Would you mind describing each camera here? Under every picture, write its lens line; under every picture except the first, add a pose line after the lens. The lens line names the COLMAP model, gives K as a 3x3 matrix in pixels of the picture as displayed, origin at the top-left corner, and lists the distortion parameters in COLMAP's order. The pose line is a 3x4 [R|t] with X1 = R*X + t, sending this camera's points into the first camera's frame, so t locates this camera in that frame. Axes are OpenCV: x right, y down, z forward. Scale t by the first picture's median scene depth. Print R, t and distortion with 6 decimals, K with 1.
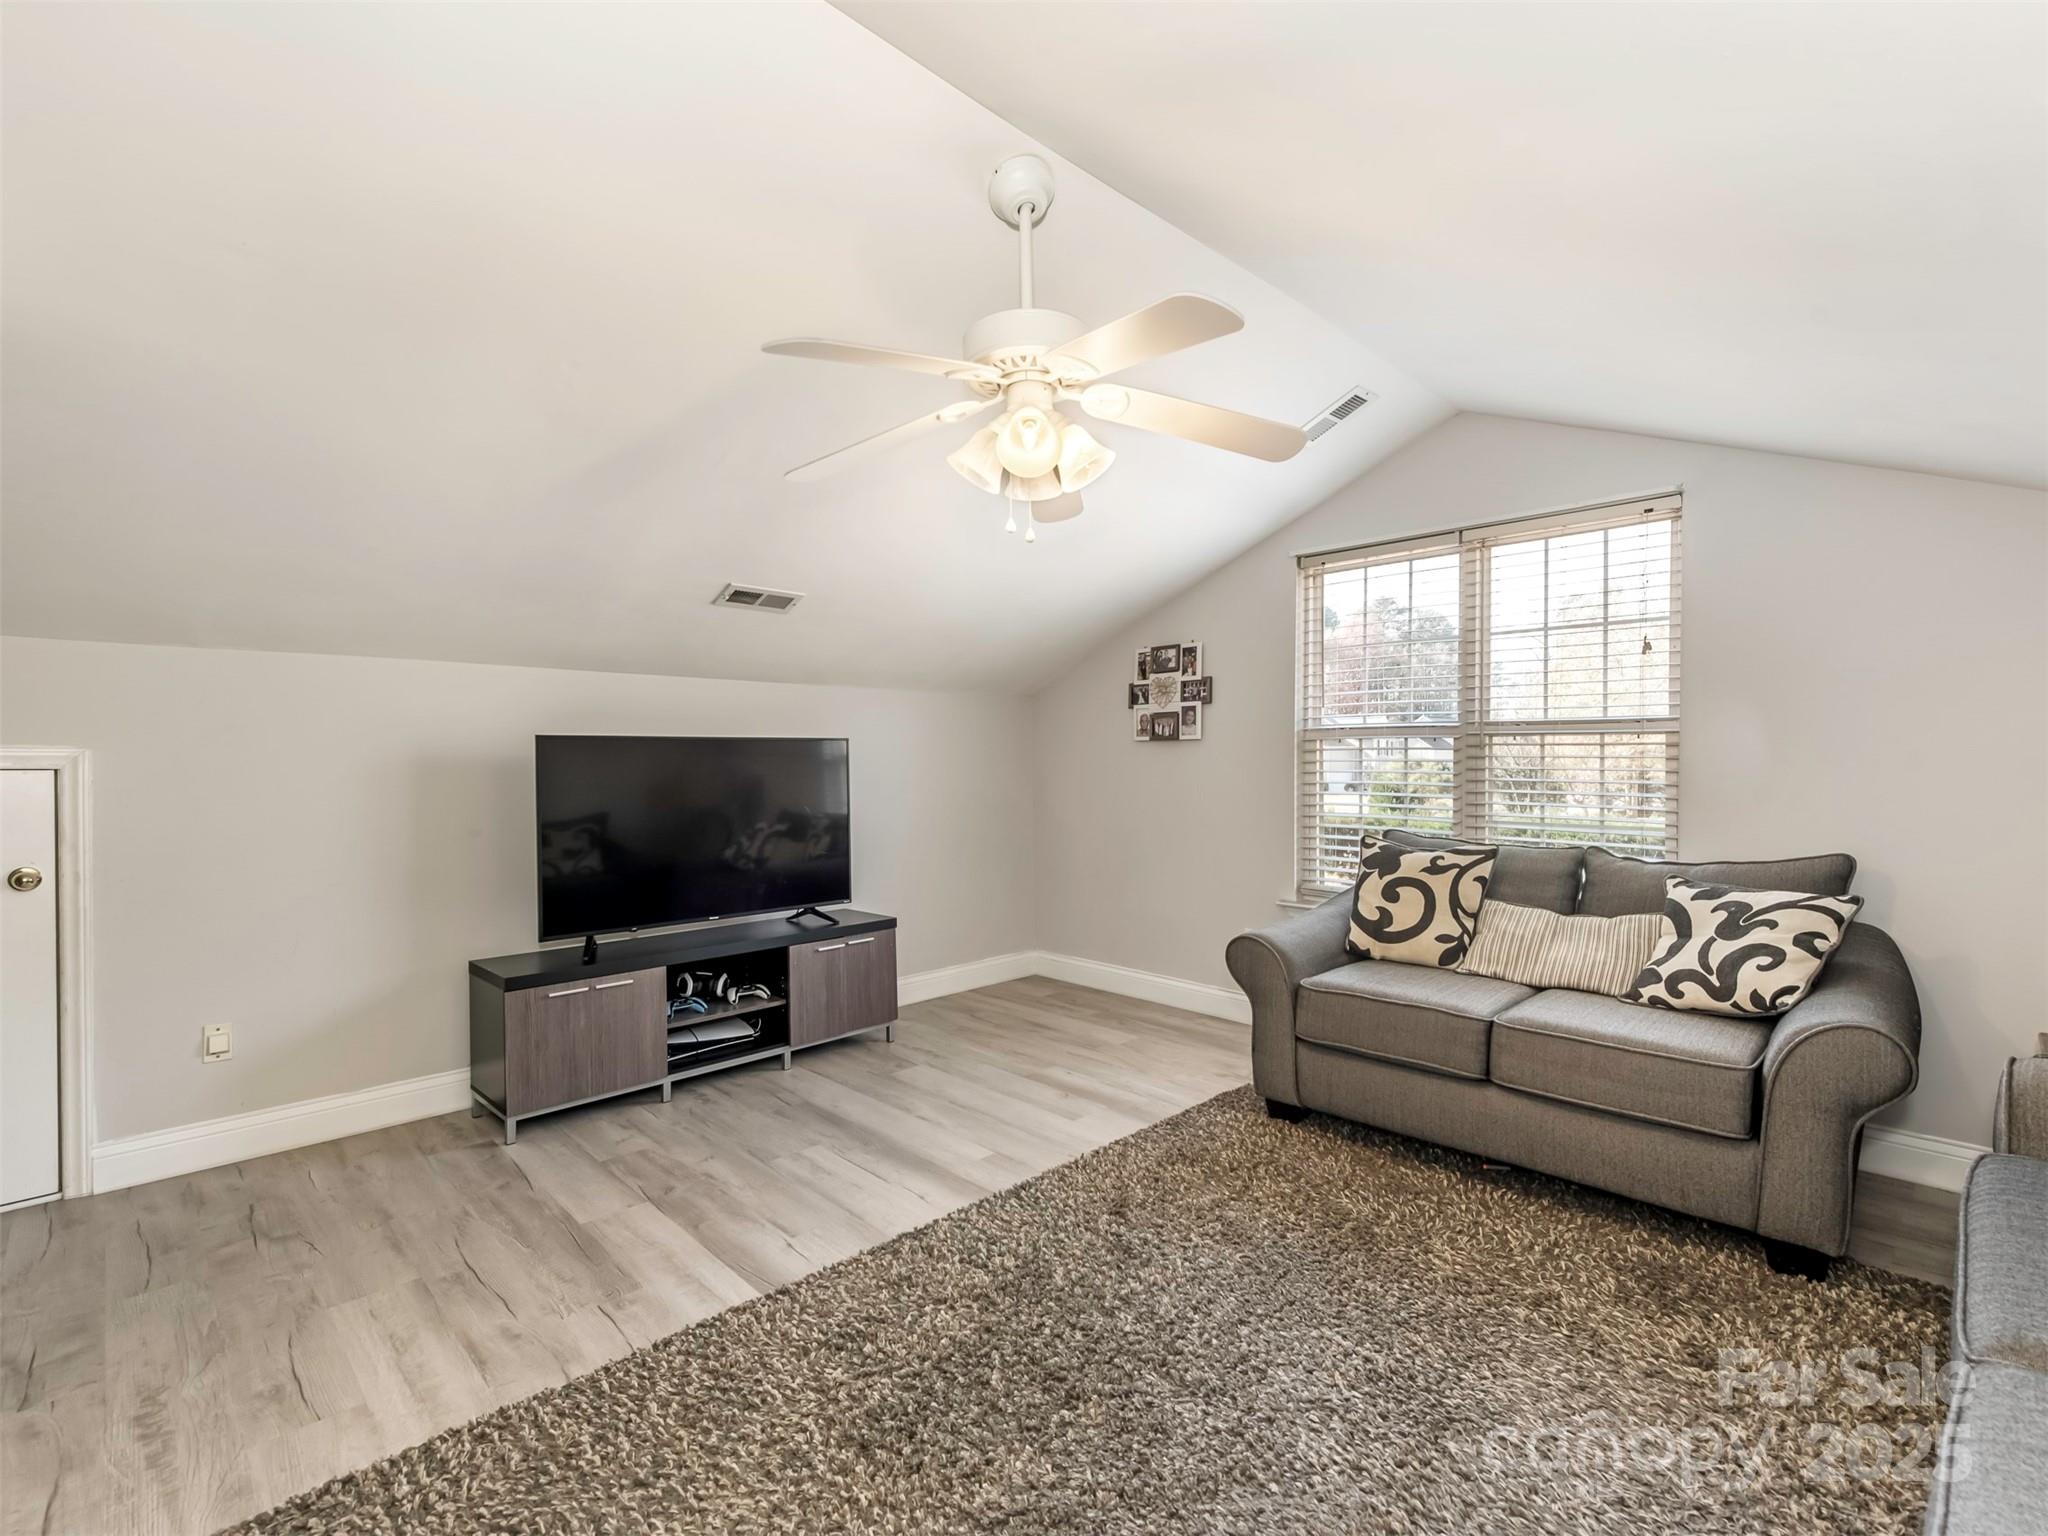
lens RADIAL K [[926.9, 0, 1028.6], [0, 926.9, 765.1], [0, 0, 1]] dist [0.001462, -0.002149]
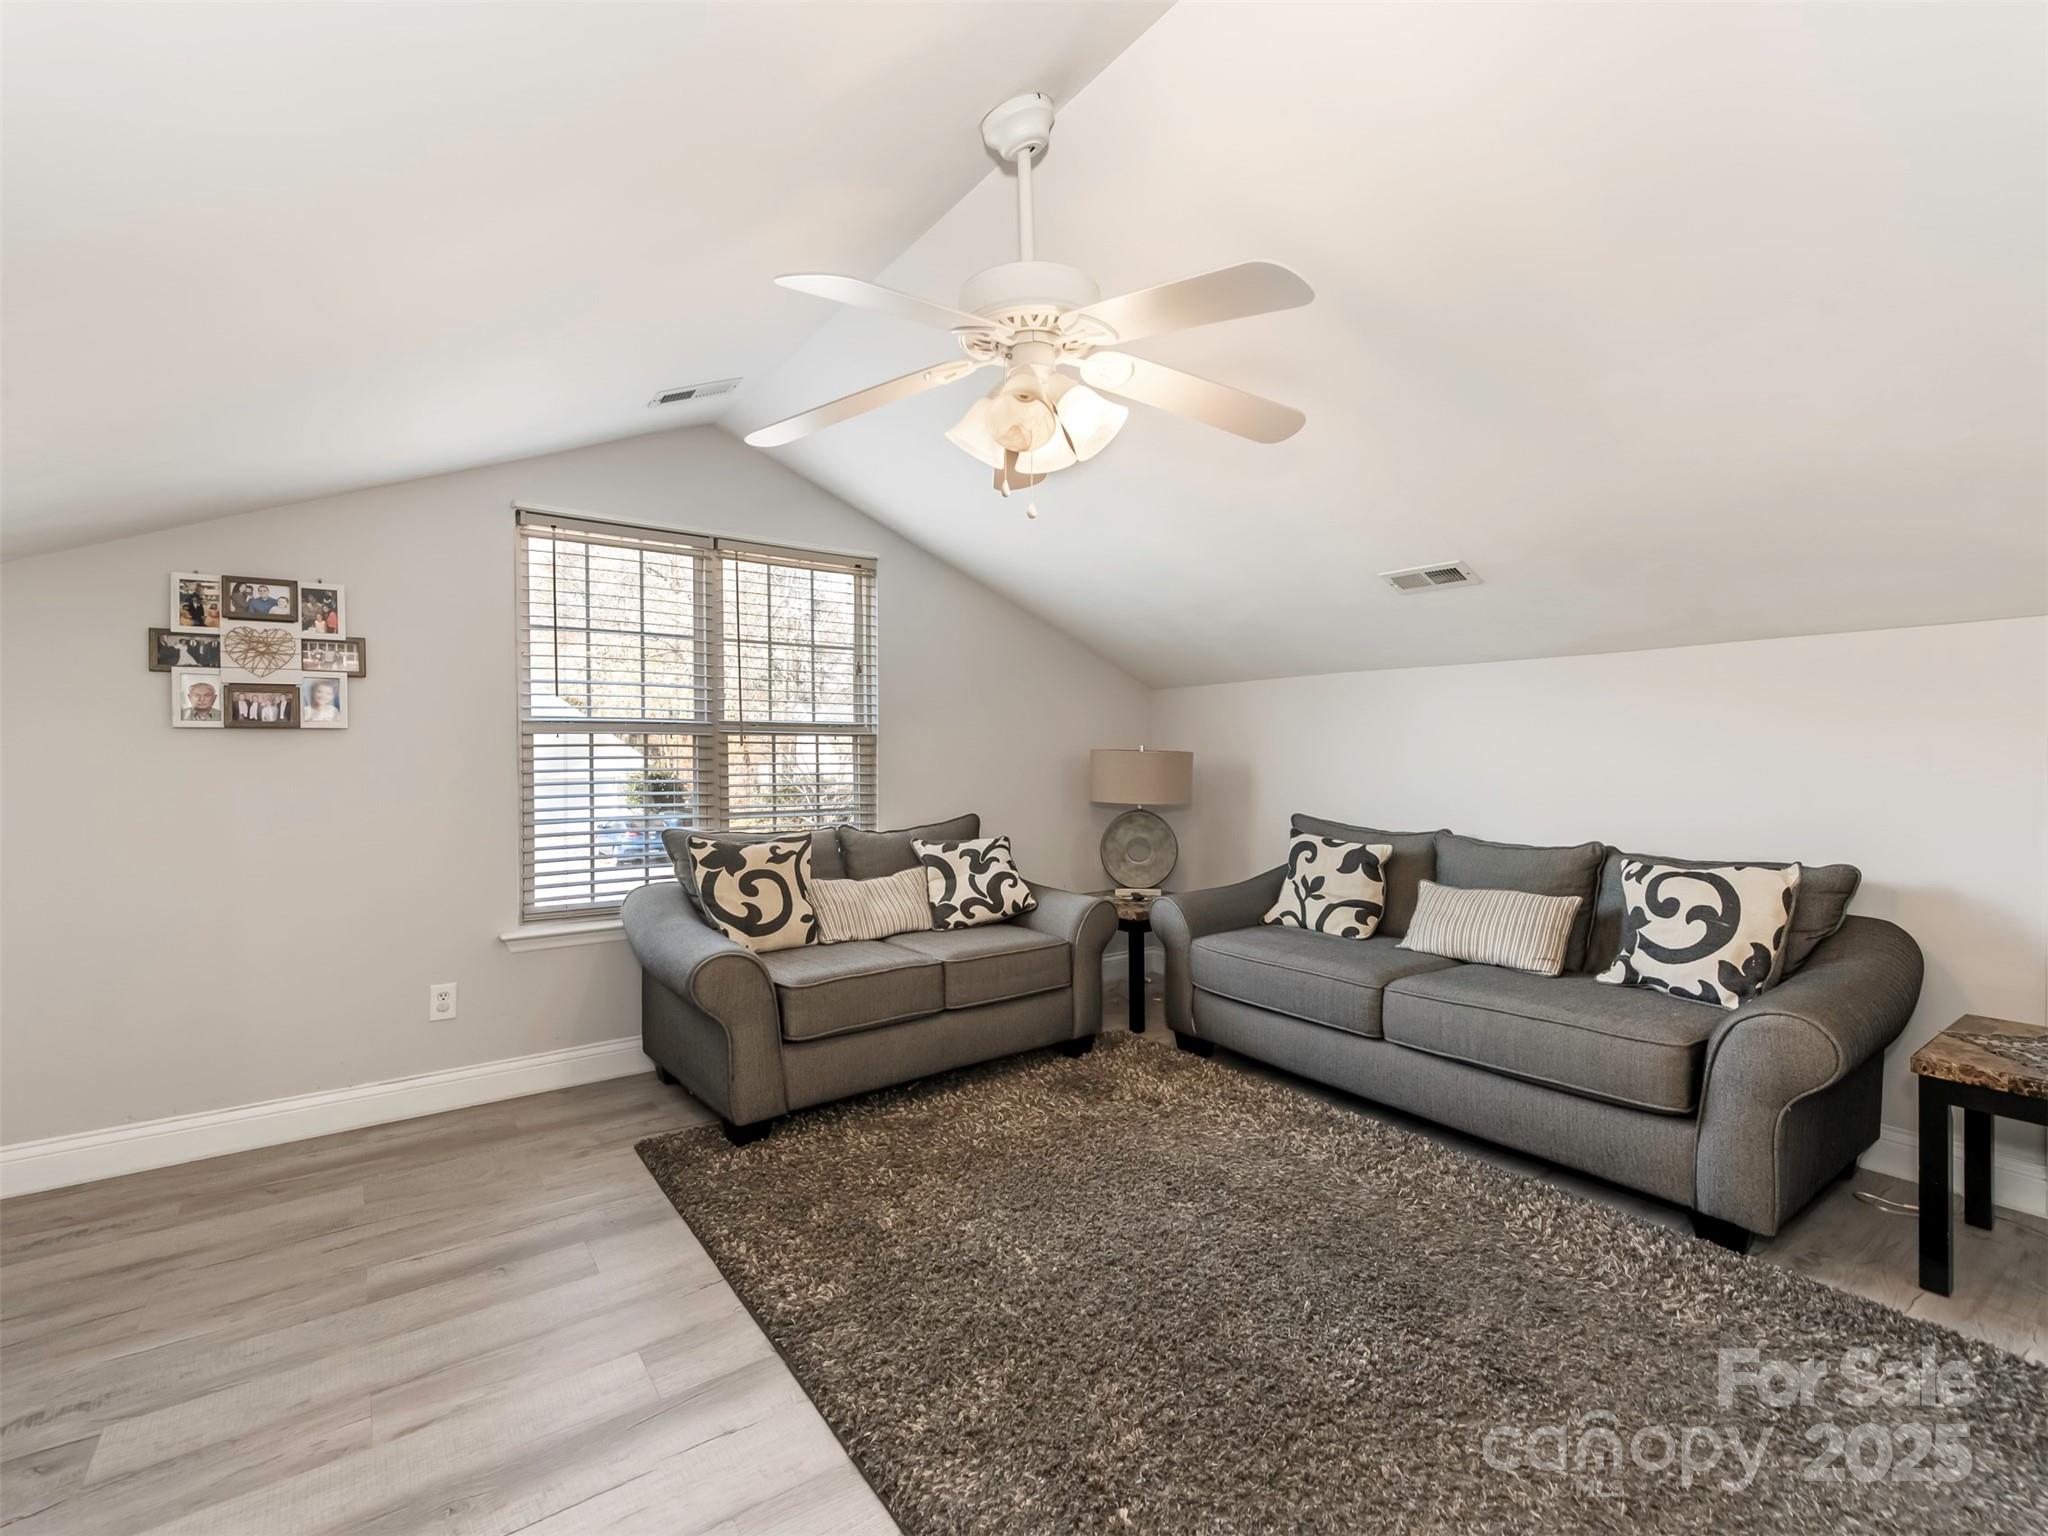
lens RADIAL K [[929.7, 0, 1028.2], [0, 929.7, 765.4], [0, 0, 1]] dist [-0.002411, -0.000764]
pose [[0.135223, -0.008383, 0.990780, -0.532076], [0.014194, 0.999878, 0.006523, 0.002370], [-0.990714, 0.013181, 0.135326, 0.519588]]
